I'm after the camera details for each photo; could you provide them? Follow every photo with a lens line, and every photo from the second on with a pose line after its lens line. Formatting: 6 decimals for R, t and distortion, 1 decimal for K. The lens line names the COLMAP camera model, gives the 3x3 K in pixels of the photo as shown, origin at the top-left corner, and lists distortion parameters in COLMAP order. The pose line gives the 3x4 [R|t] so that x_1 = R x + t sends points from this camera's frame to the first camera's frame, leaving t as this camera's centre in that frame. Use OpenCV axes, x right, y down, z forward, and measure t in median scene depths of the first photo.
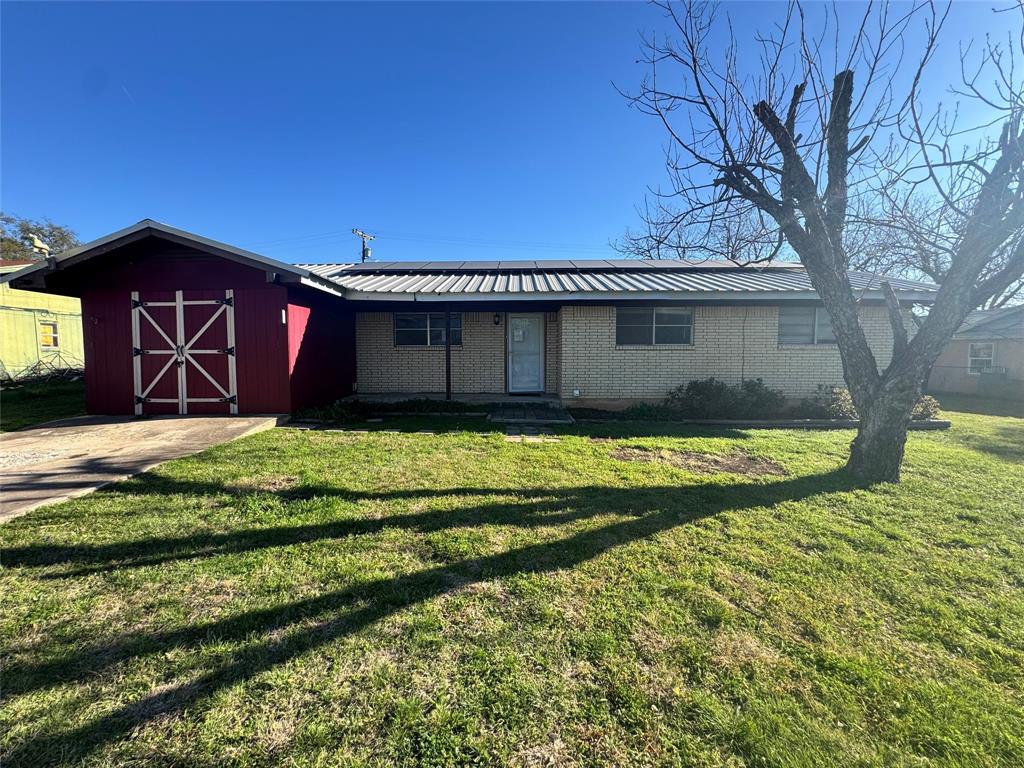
lens RADIAL K [[381.8, 0, 512.0], [0, 381.8, 387.4], [0, 0, 1]] dist [-0.013219, 0.000131]
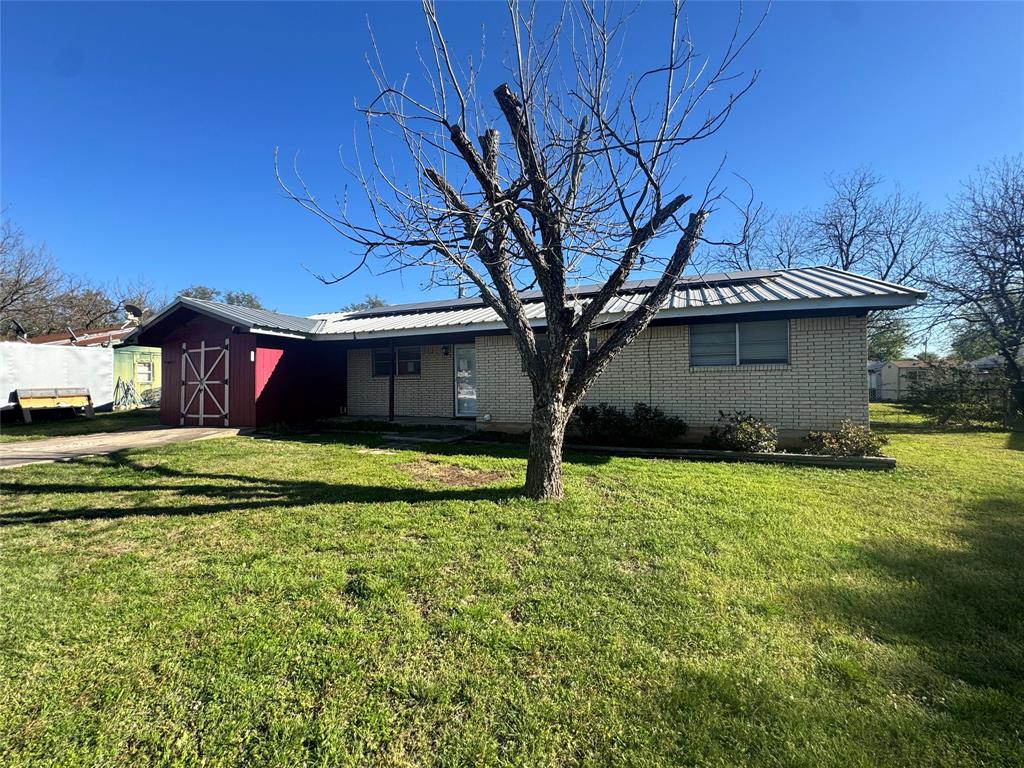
lens RADIAL K [[411.6, 0, 513.7], [0, 411.6, 385.6], [0, 0, 1]] dist [-0.013468, -0.000097]
pose [[0.941491, -0.009434, -0.336907, 0.771282], [-0.016903, 0.997029, -0.075156, 0.014843], [0.336615, 0.076453, 0.938534, -0.071448]]
